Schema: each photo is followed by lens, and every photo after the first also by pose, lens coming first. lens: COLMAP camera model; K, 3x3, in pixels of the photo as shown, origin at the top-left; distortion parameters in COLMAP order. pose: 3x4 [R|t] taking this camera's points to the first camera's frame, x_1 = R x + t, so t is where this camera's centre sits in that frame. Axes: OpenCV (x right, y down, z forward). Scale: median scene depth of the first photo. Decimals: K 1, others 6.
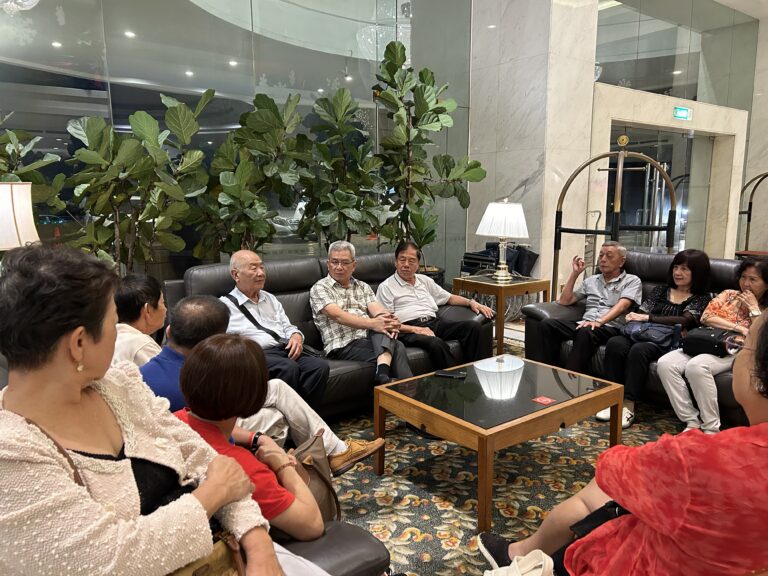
lens RADIAL K [[577.3, 0, 381.8], [0, 577.3, 288.8], [0, 0, 1]] dist [0.056336, -0.065810]
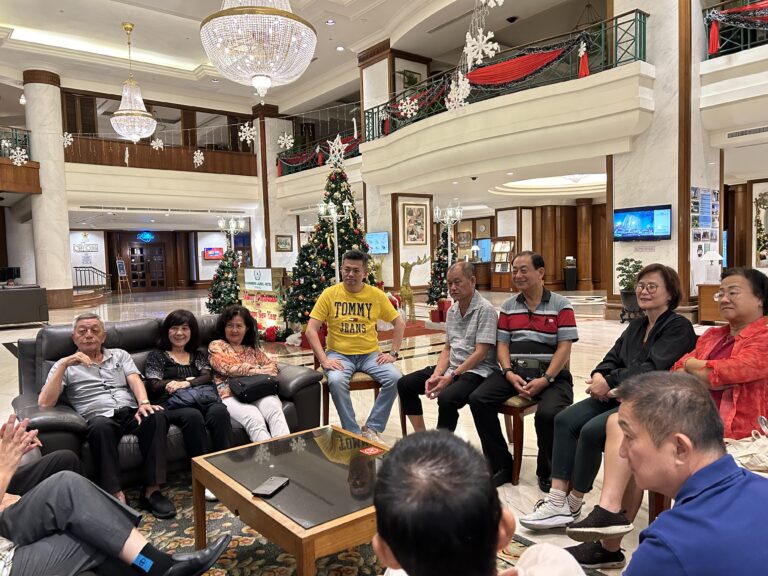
lens RADIAL K [[577.3, 0, 385.1], [0, 577.3, 290.6], [0, 0, 1]] dist [0.056336, -0.065810]
pose [[-0.001755, -0.053195, 0.998583, -0.298536], [0.188572, 0.980651, 0.052571, -0.053017], [-0.982058, 0.188397, 0.008310, 0.399999]]
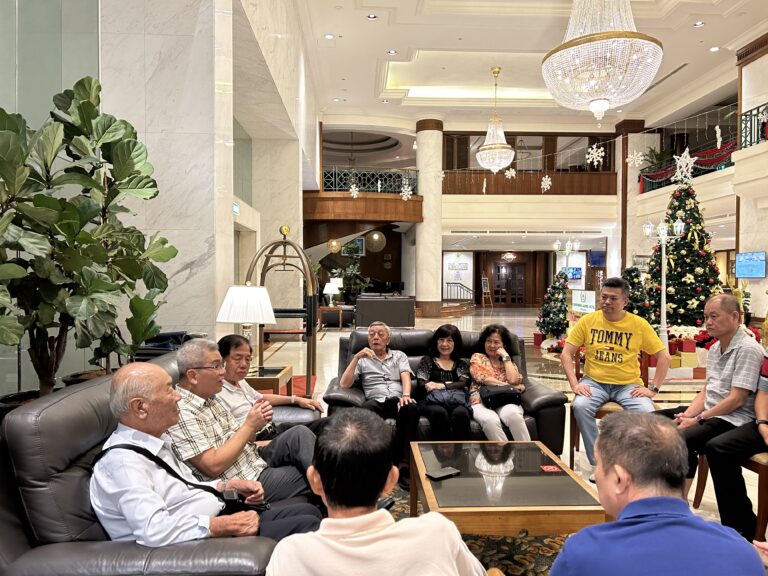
lens RADIAL K [[577.3, 0, 385.7], [0, 577.3, 290.2], [0, 0, 1]] dist [0.056336, -0.065810]
pose [[0.582337, -0.008154, 0.812907, -0.327205], [0.126630, 0.988654, -0.080796, -0.034950], [-0.803025, 0.149989, 0.576762, 0.252344]]
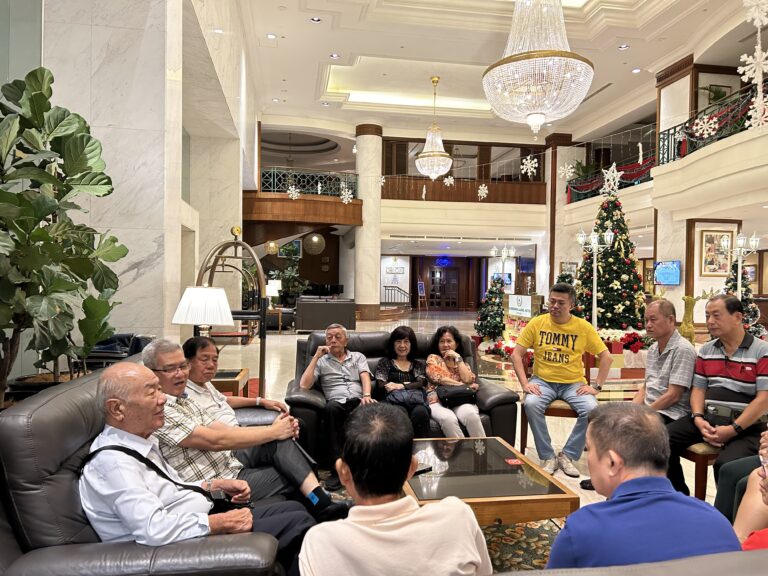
lens RADIAL K [[577.3, 0, 388.2], [0, 577.3, 289.3], [0, 0, 1]] dist [0.056336, -0.065810]
pose [[0.480155, 0.003154, 0.877178, -0.359349], [0.125744, 0.989418, -0.072388, -0.037840], [-0.868124, 0.145057, 0.474677, 0.273409]]
